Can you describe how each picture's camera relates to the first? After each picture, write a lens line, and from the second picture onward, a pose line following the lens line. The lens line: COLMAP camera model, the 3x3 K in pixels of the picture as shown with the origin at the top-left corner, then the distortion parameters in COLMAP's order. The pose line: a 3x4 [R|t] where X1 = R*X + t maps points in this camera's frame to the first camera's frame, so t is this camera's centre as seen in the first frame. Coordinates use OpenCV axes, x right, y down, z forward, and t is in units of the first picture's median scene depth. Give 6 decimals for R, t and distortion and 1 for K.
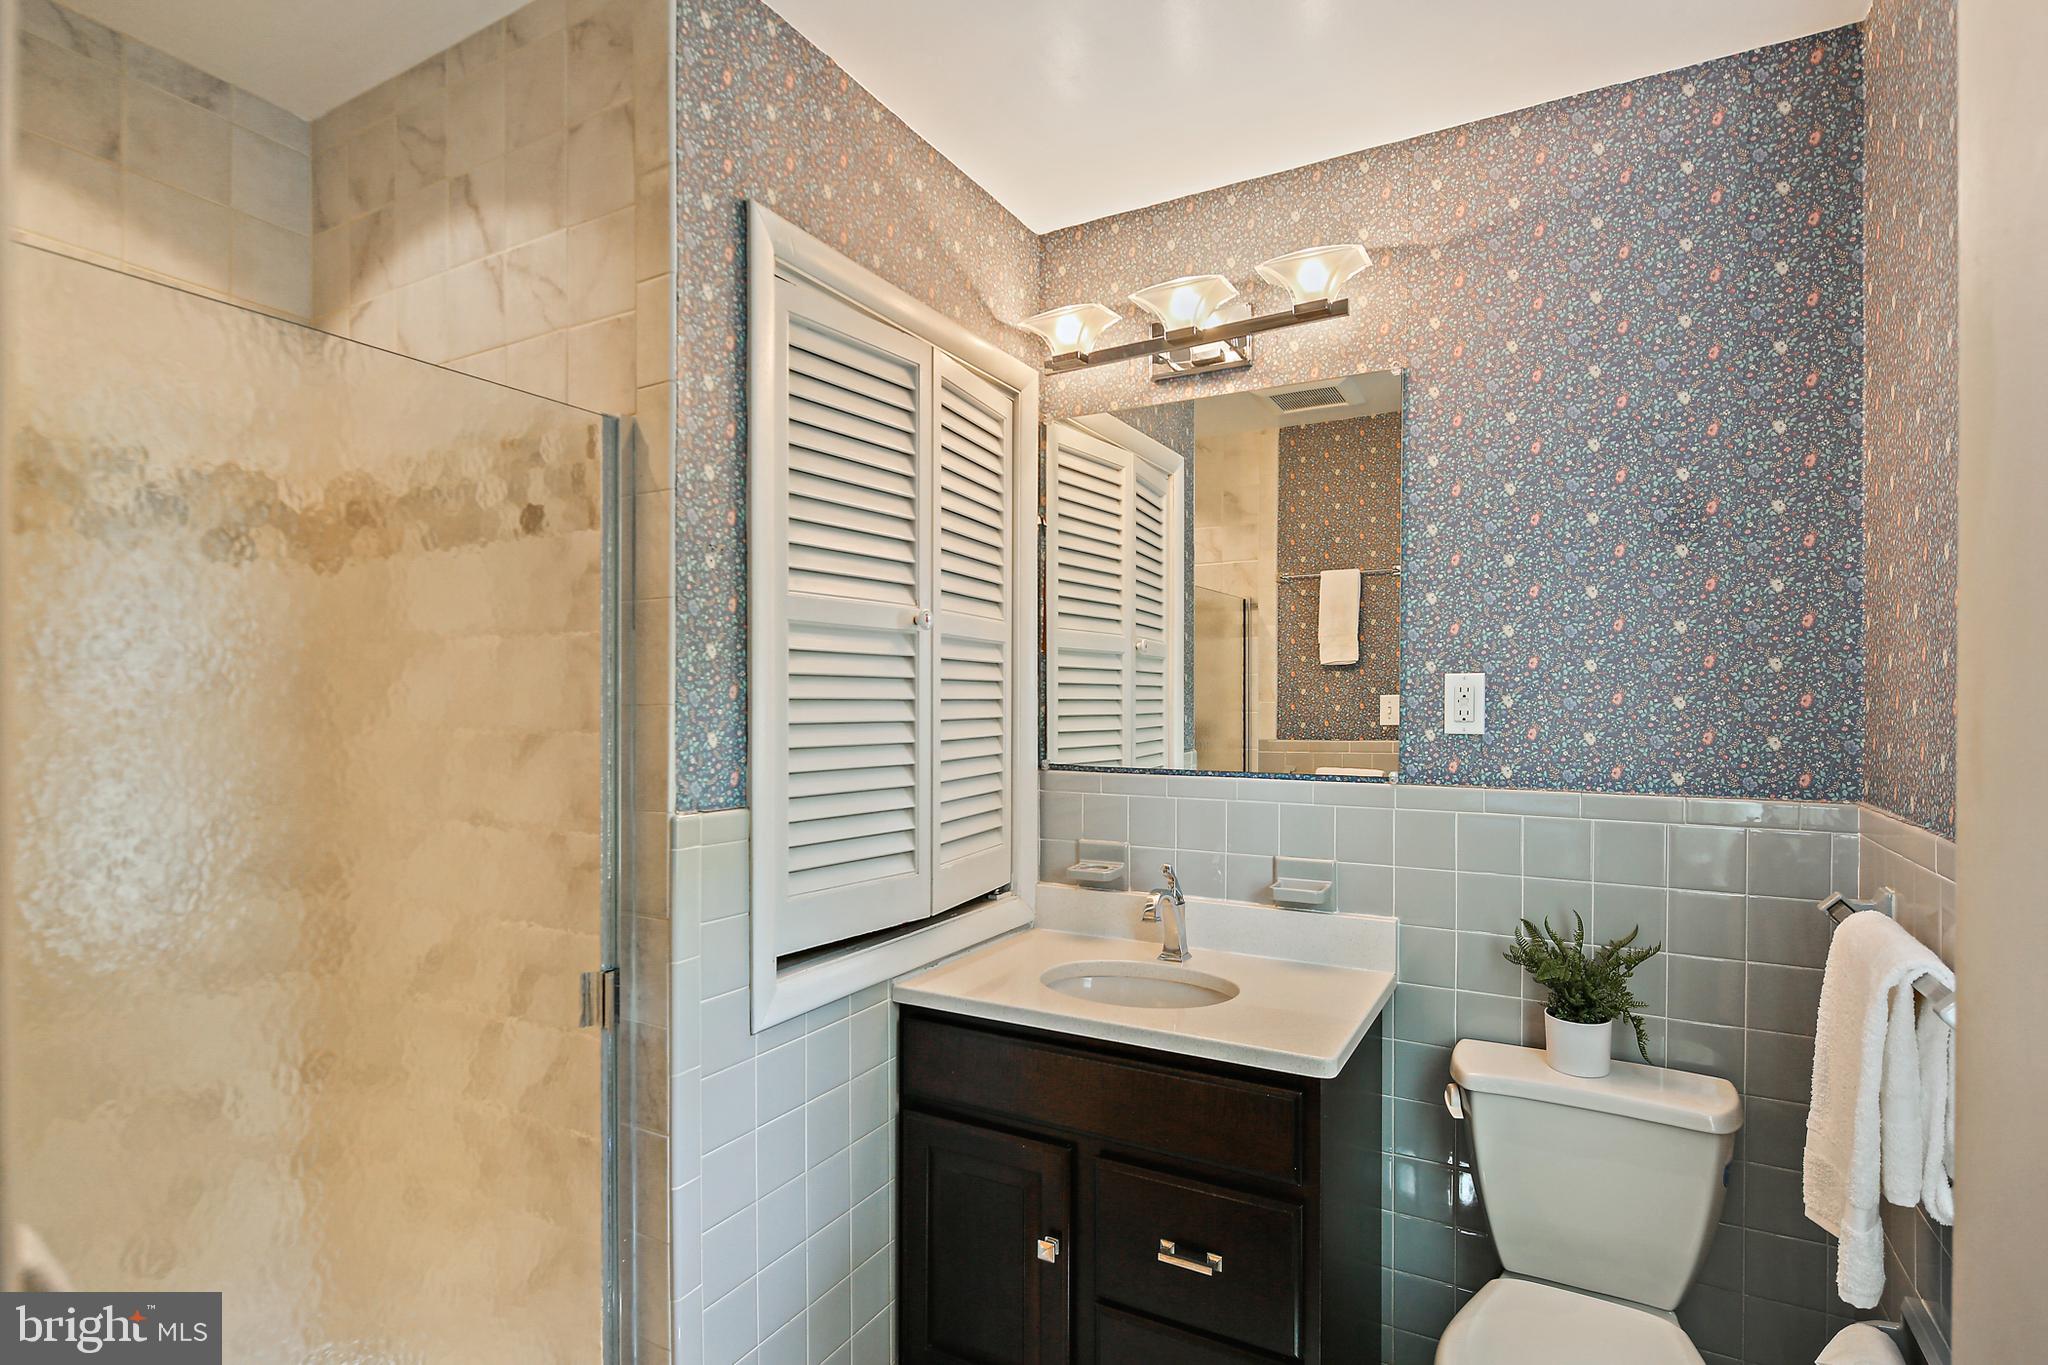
lens RADIAL K [[1007.3, 0, 1020.9], [0, 1007.3, 698.2], [0, 0, 1]] dist [0.002015, 0.000415]
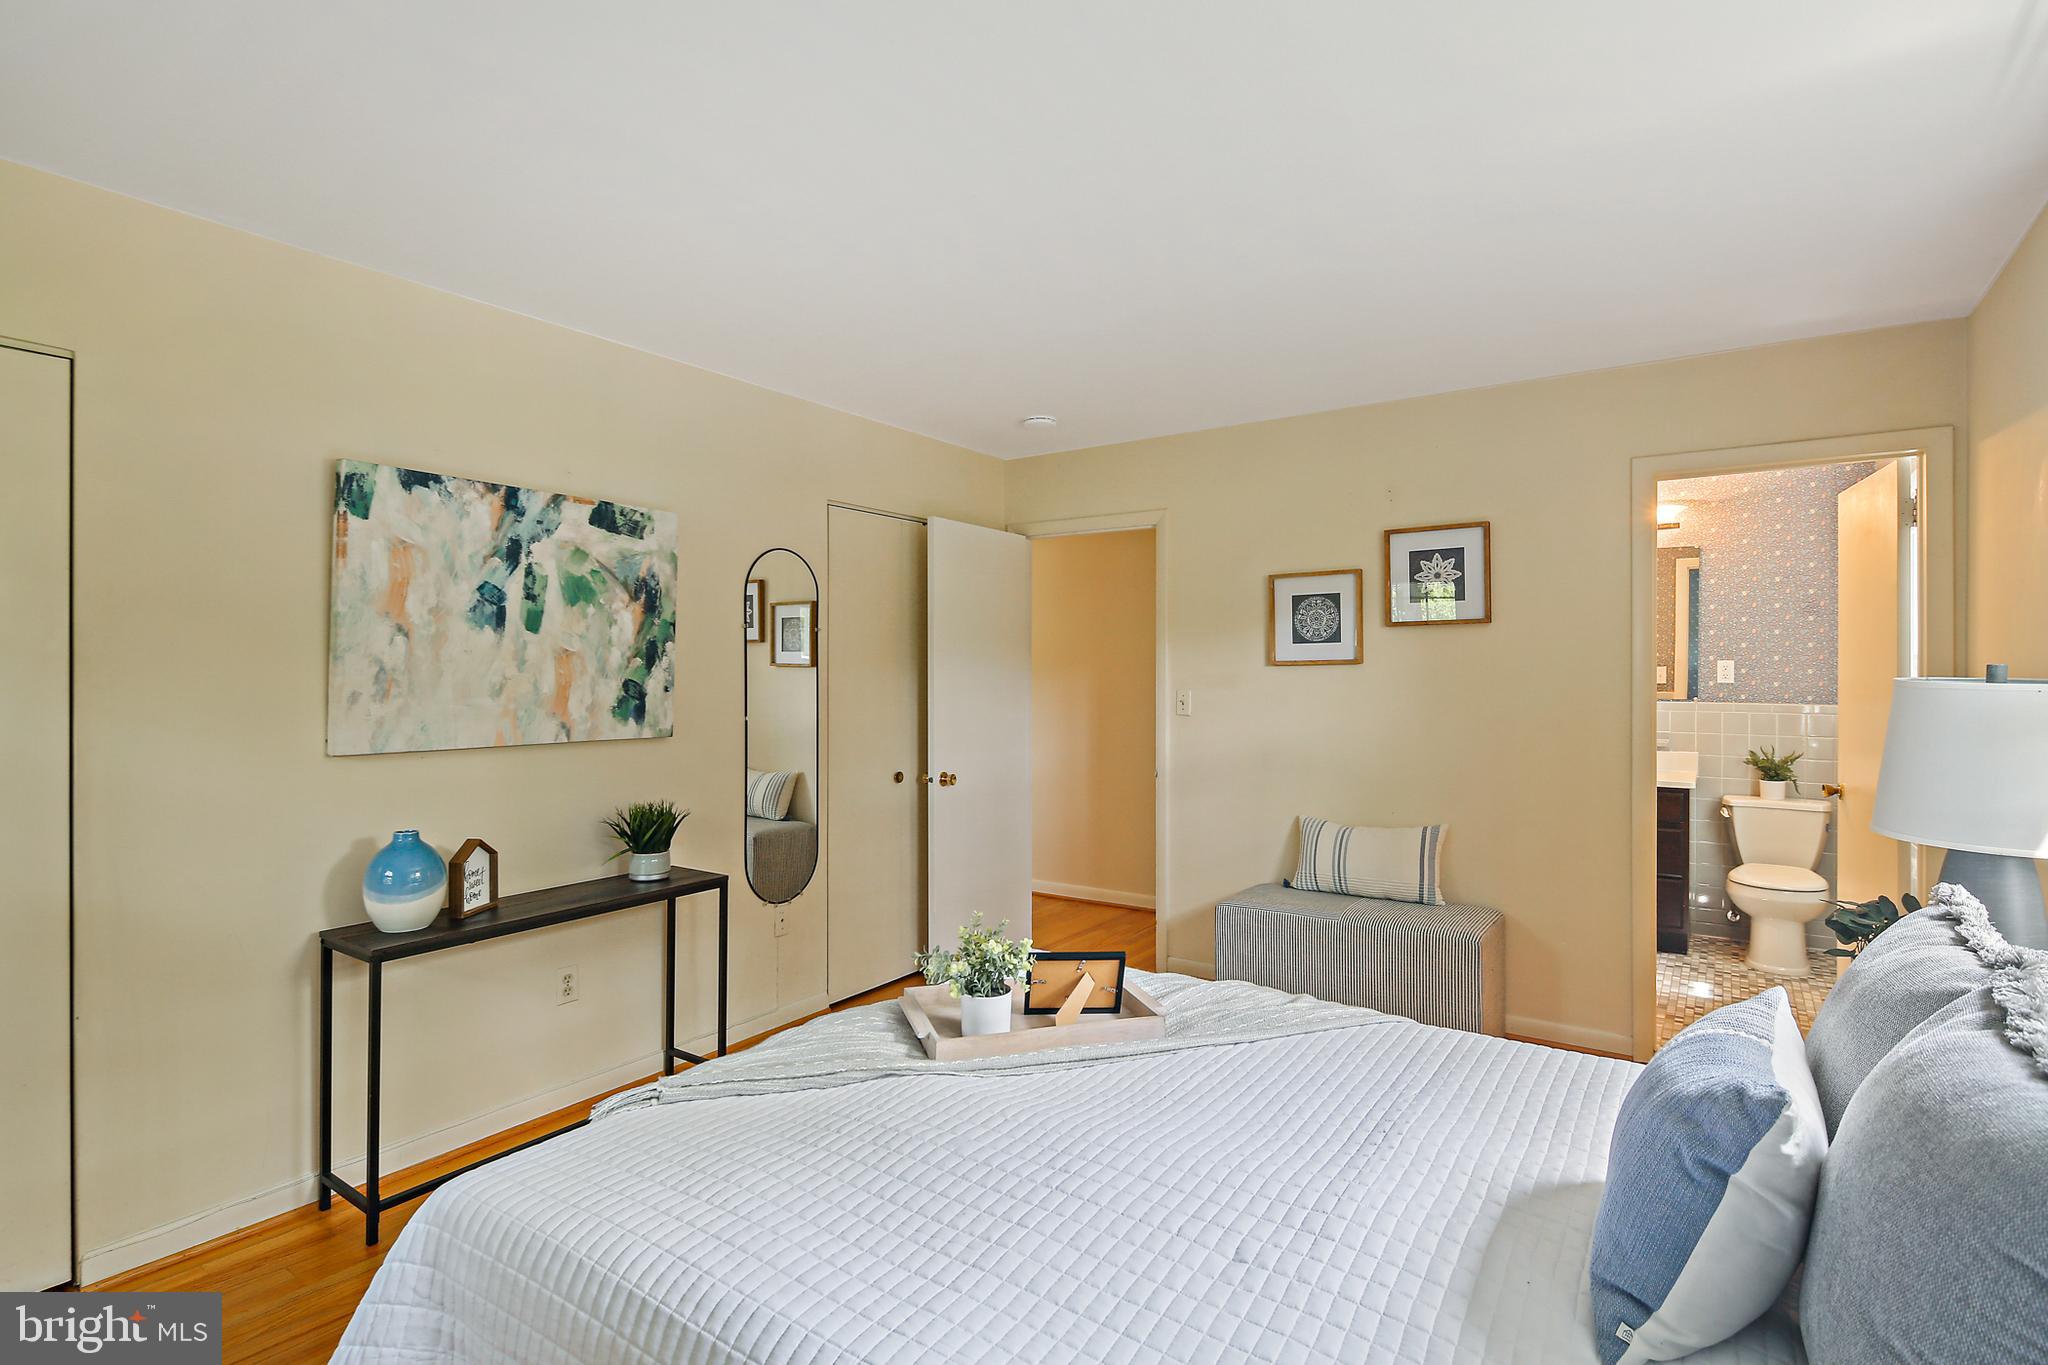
lens RADIAL K [[1007.3, 0, 1030.2], [0, 1007.3, 667.4], [0, 0, 1]] dist [0.002015, 0.000415]
pose [[0.994082, 0.002706, -0.108598, -1.190528], [-0.003956, 0.999928, -0.011300, 0.034344], [0.108560, 0.011662, 0.994021, -2.007409]]
